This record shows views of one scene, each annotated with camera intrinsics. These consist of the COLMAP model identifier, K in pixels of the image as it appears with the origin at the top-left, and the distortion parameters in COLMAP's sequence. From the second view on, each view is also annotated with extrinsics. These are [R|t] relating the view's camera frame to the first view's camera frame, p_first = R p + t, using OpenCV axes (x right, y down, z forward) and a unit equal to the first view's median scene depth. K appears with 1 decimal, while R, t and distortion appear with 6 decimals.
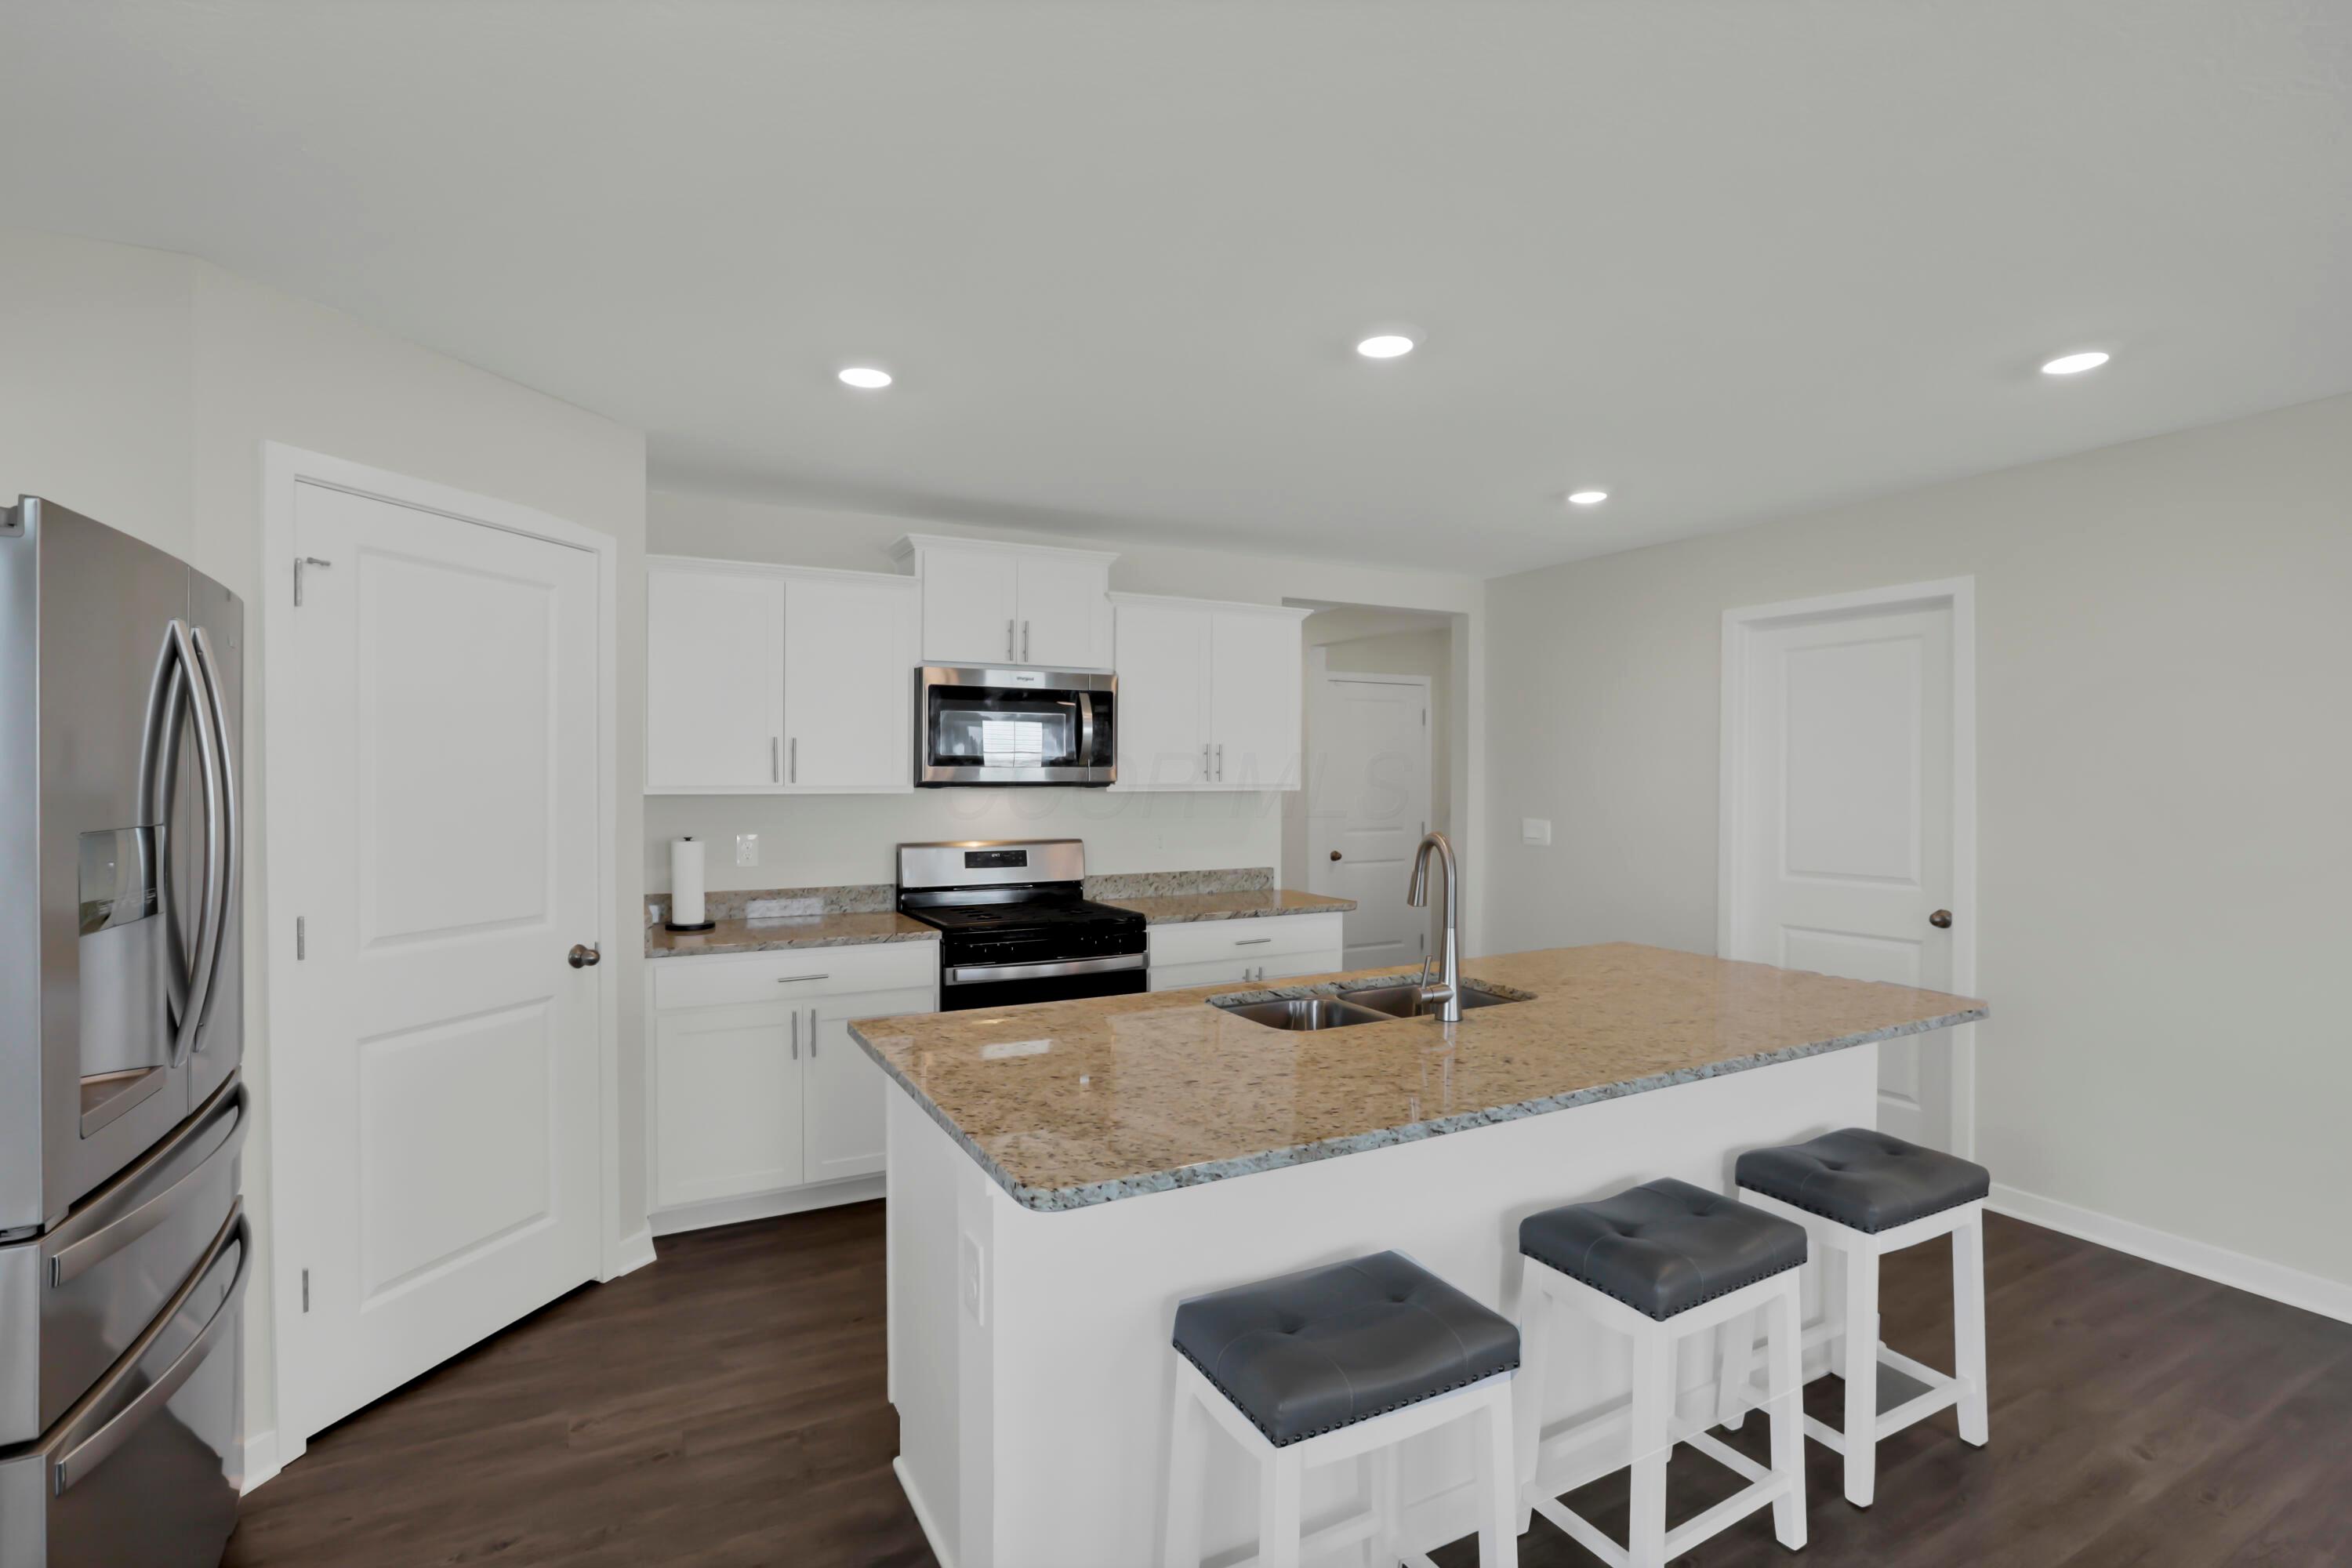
lens RADIAL K [[1103.3, 0, 1177.5], [0, 1103.3, 769.6], [0, 0, 1]] dist [-0.052767, 0.012767]
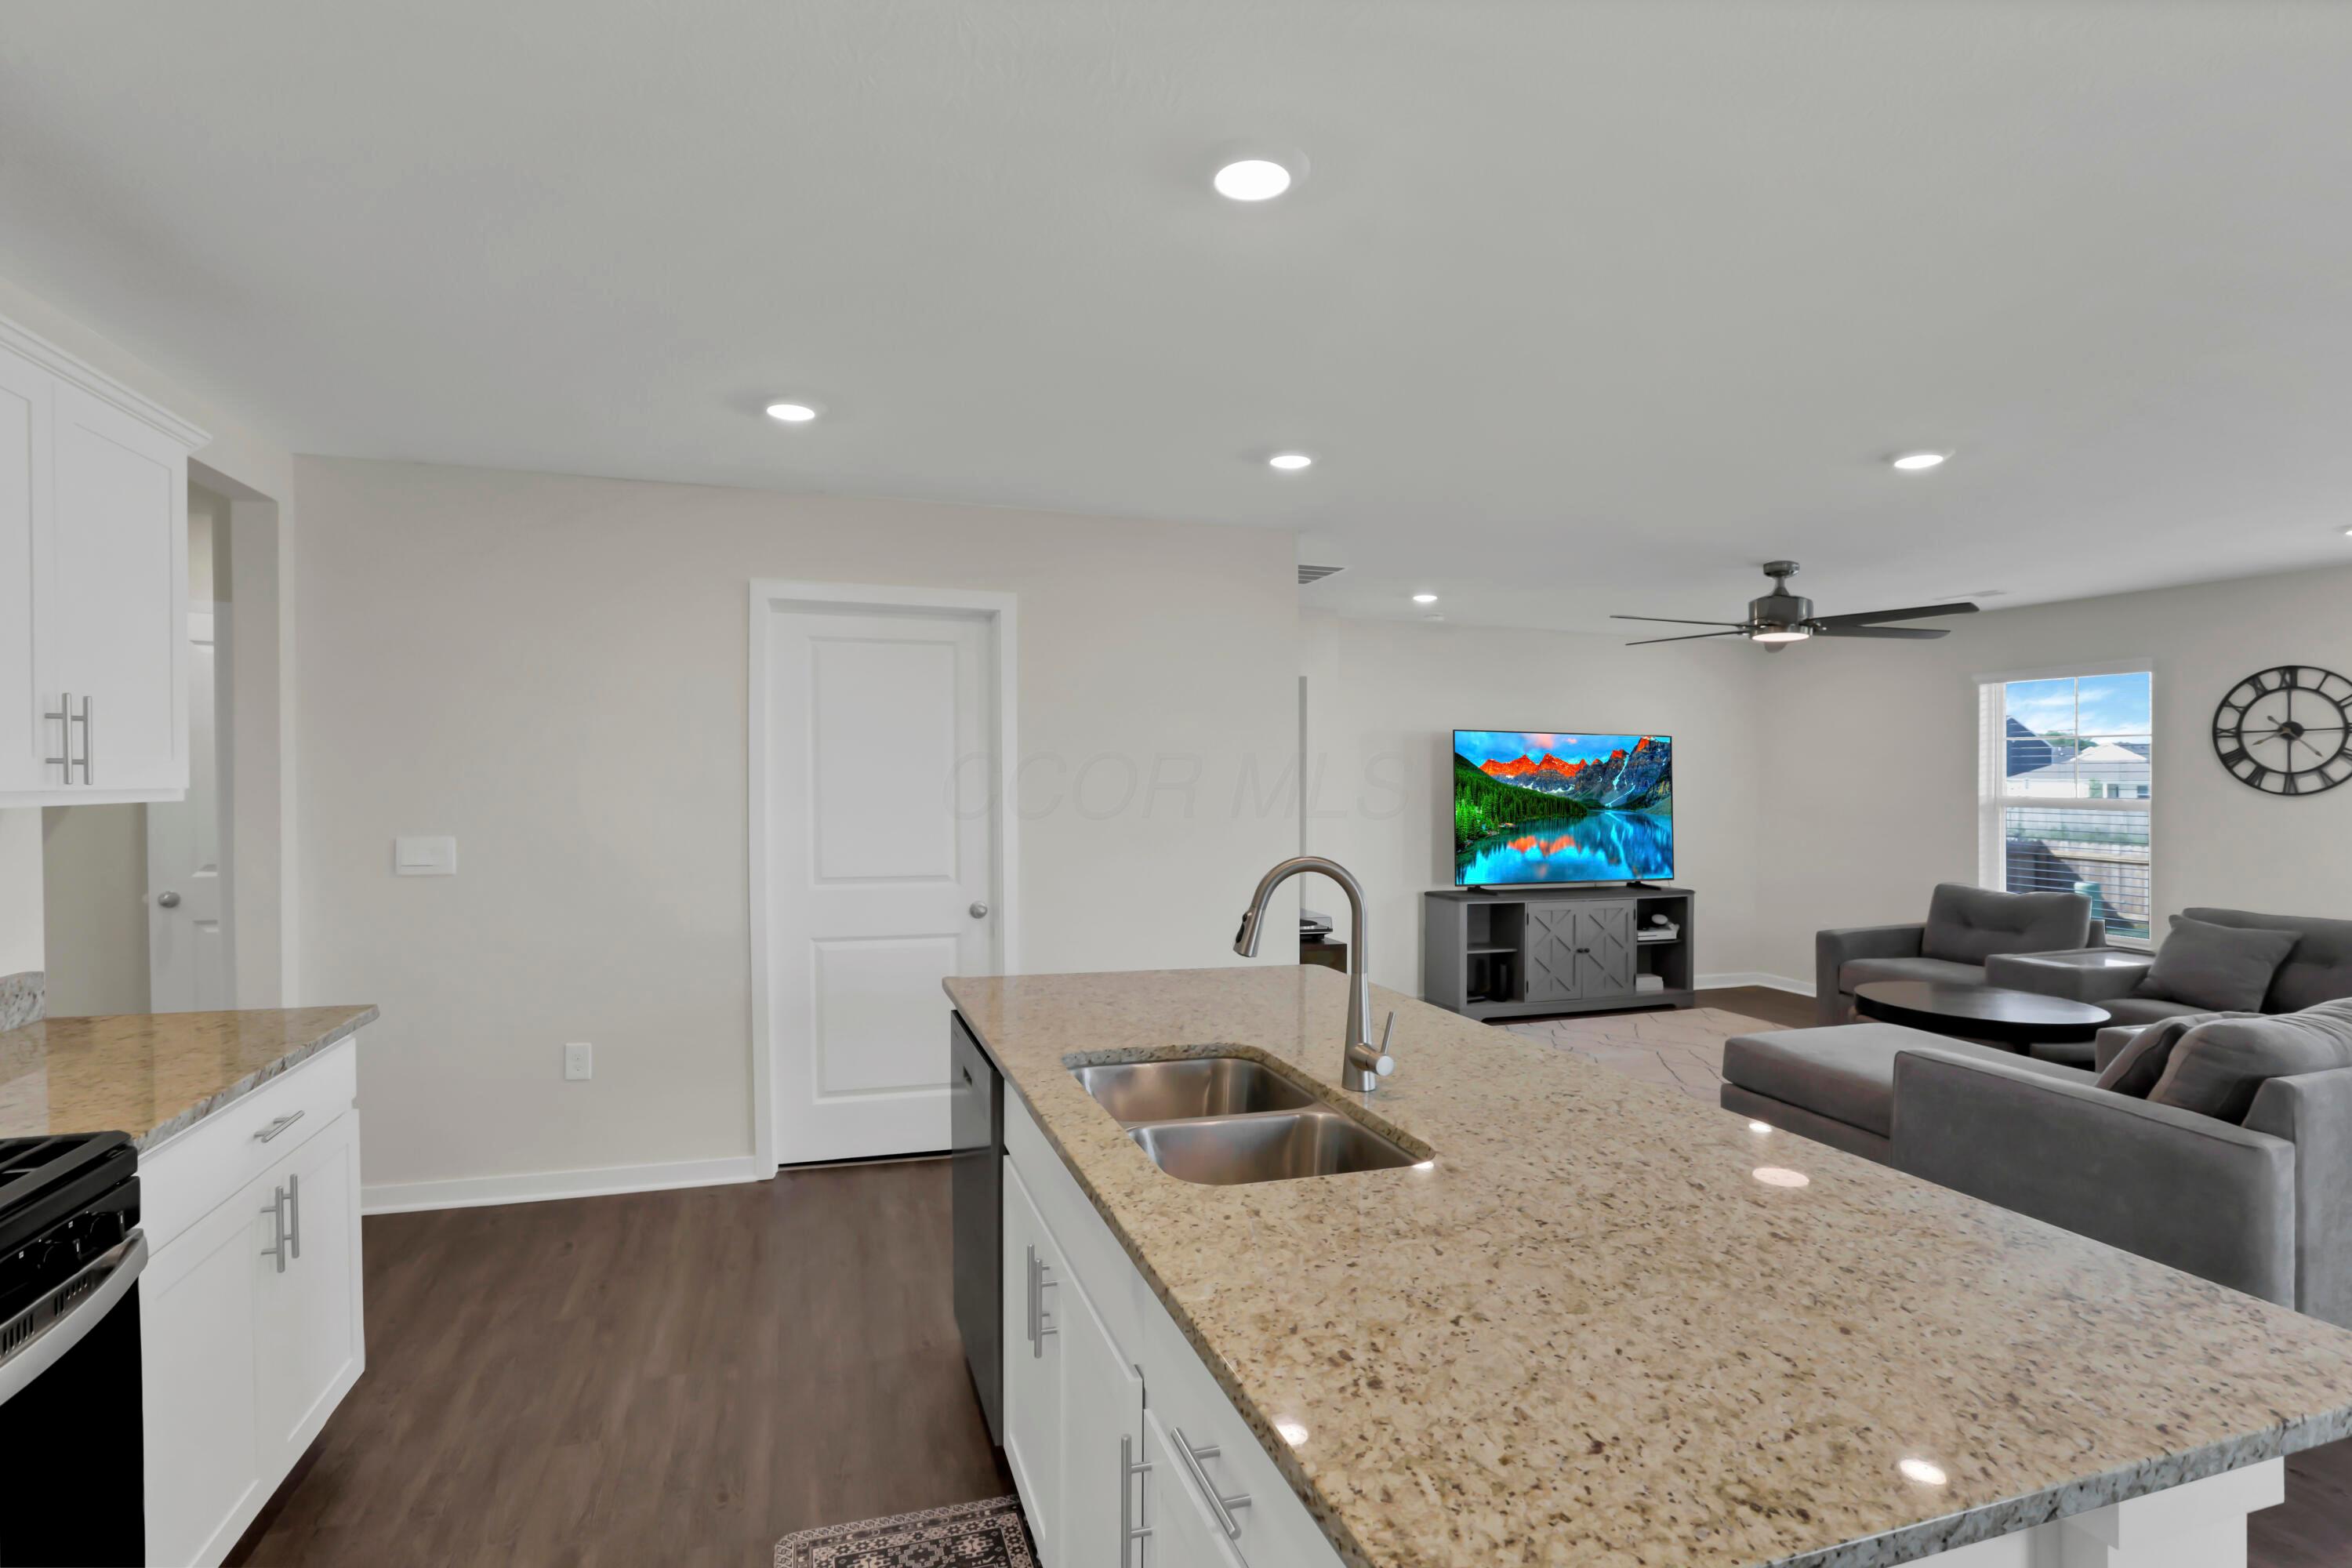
lens RADIAL K [[1103.3, 0, 1149.7], [0, 1103.3, 773.9], [0, 0, 1]] dist [-0.052767, 0.012767]
pose [[0.187621, 0.007067, 0.982216, -0.339943], [-0.006918, 0.999959, -0.005873, 0.007827], [-0.982217, -0.005693, 0.187662, 0.616021]]
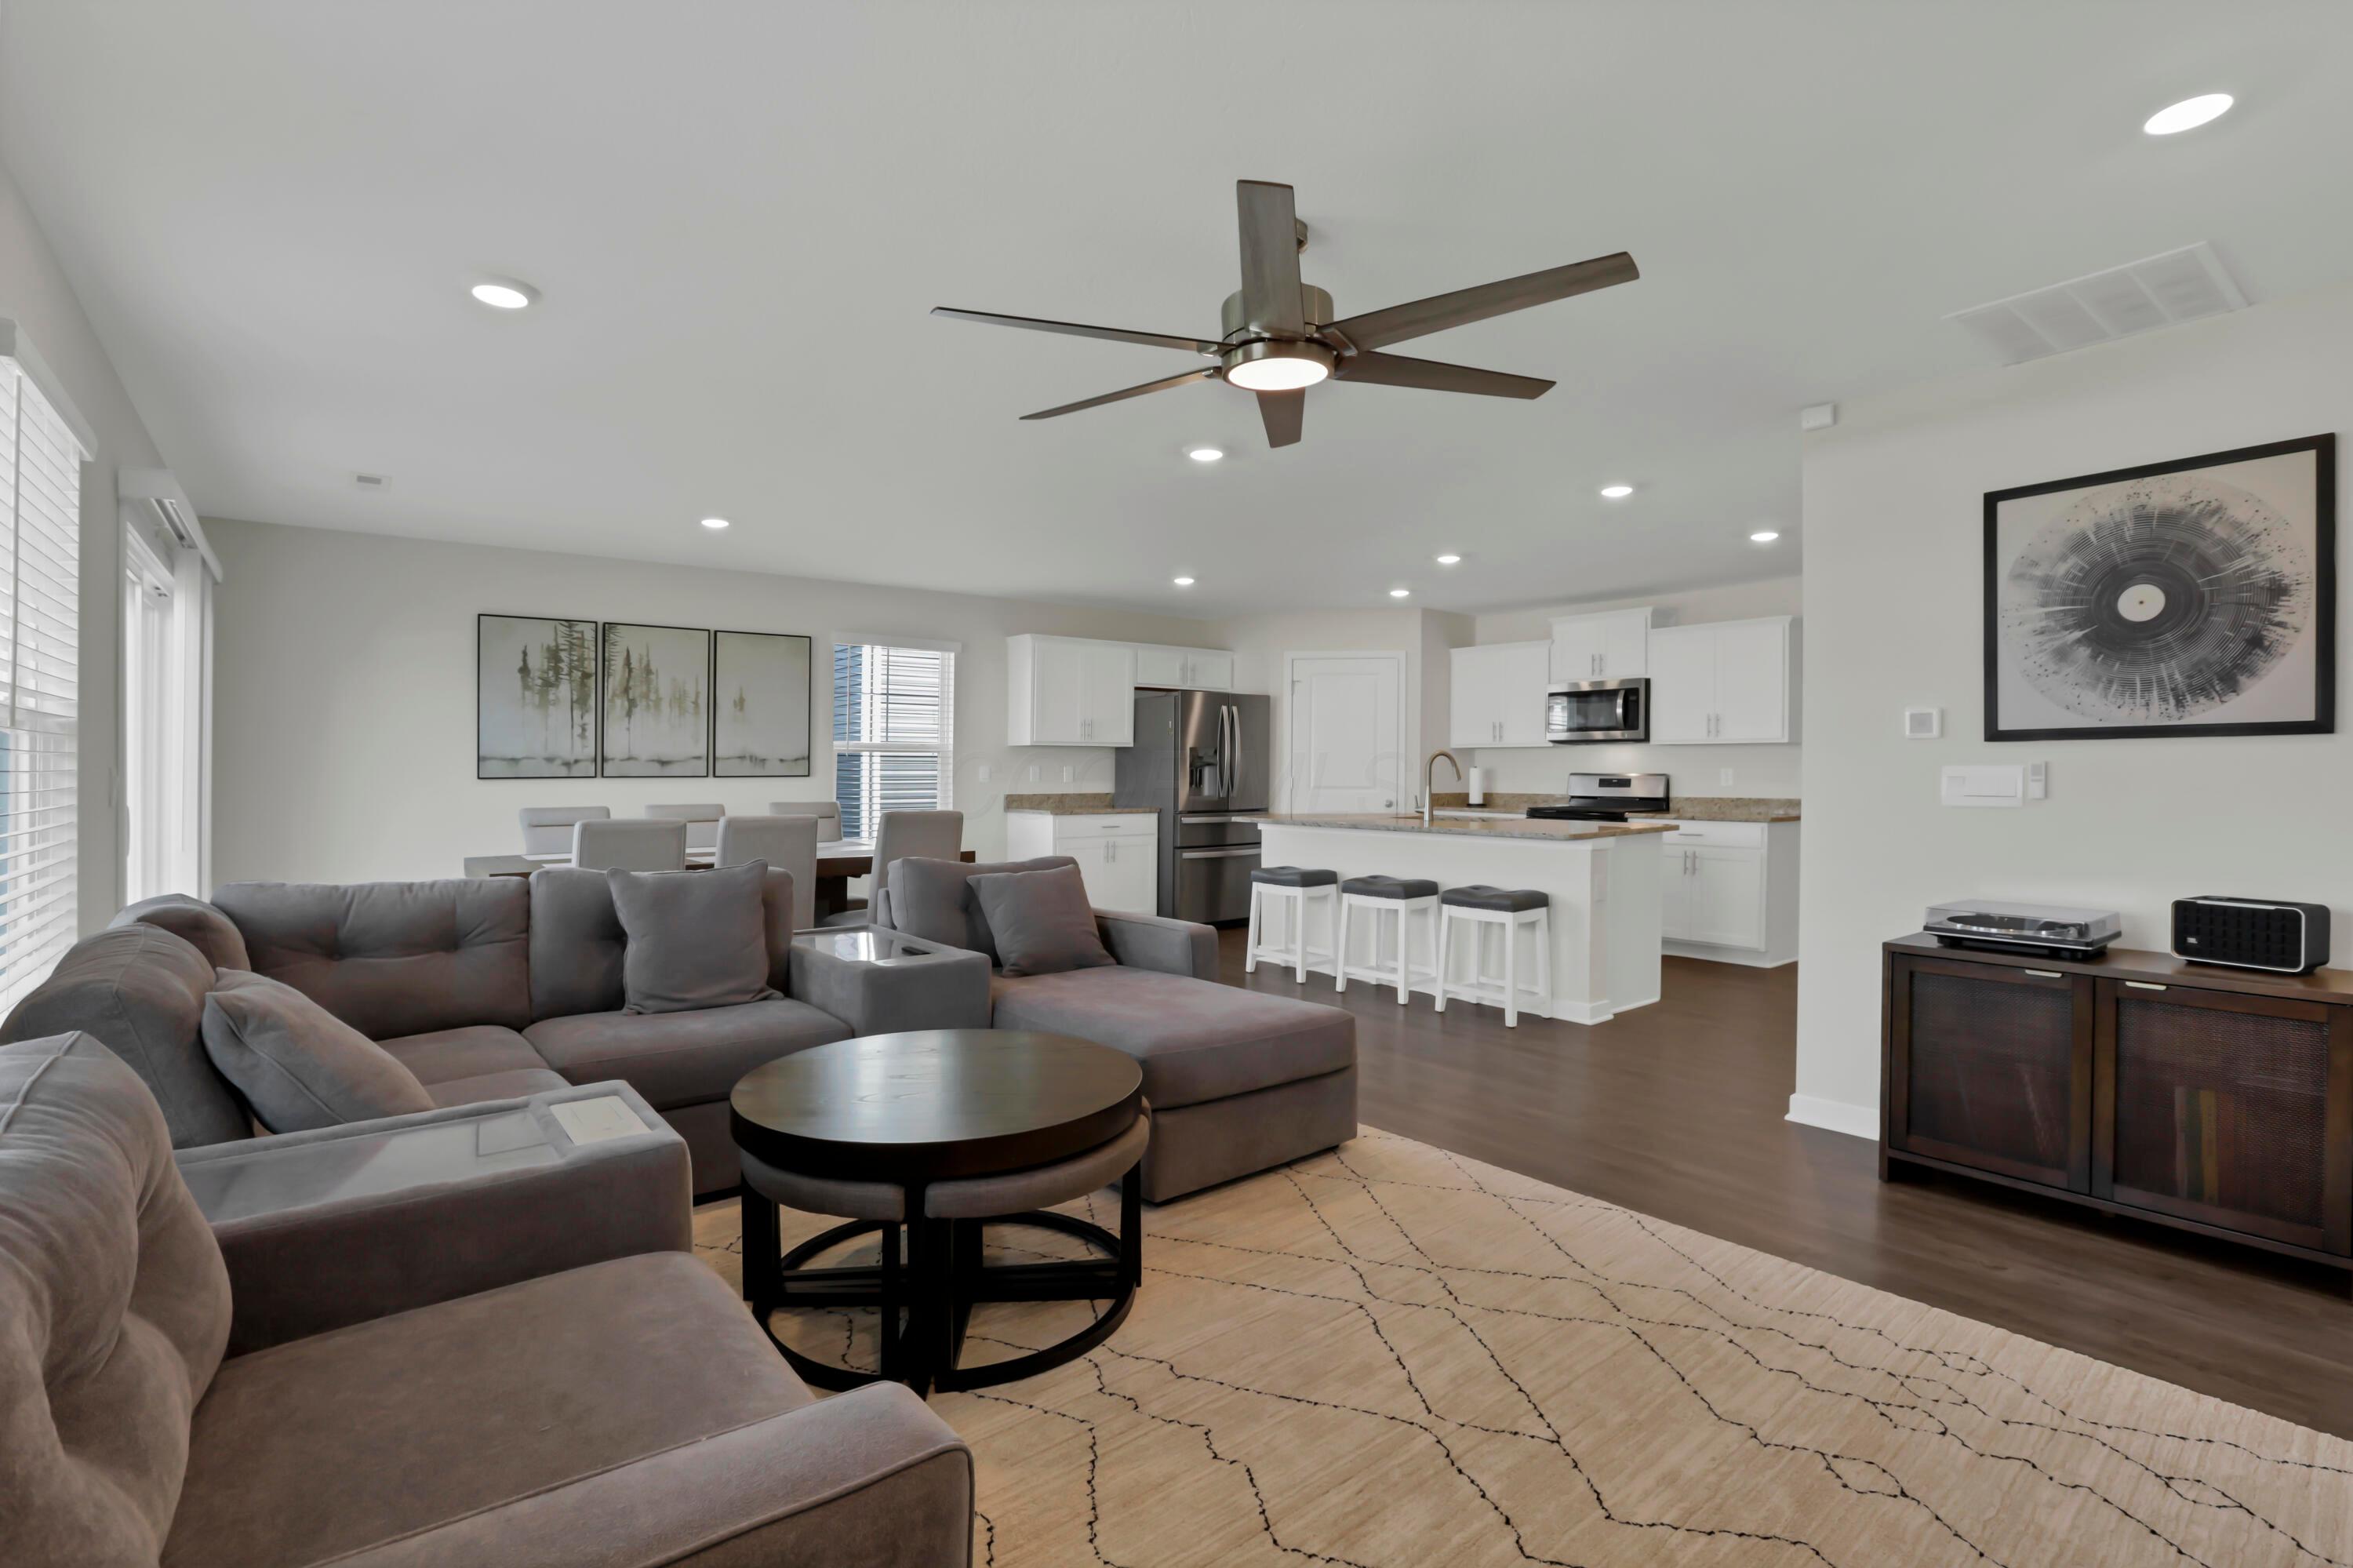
lens RADIAL K [[1103.8, 0, 1146.3], [0, 1103.8, 741.6], [0, 0, 1]] dist [-0.052767, 0.012767]
pose [[0.158517, -0.026689, -0.986995, 1.736784], [0.001123, 0.999639, -0.026851, 0.069956], [0.987356, 0.003148, 0.158490, -0.068202]]
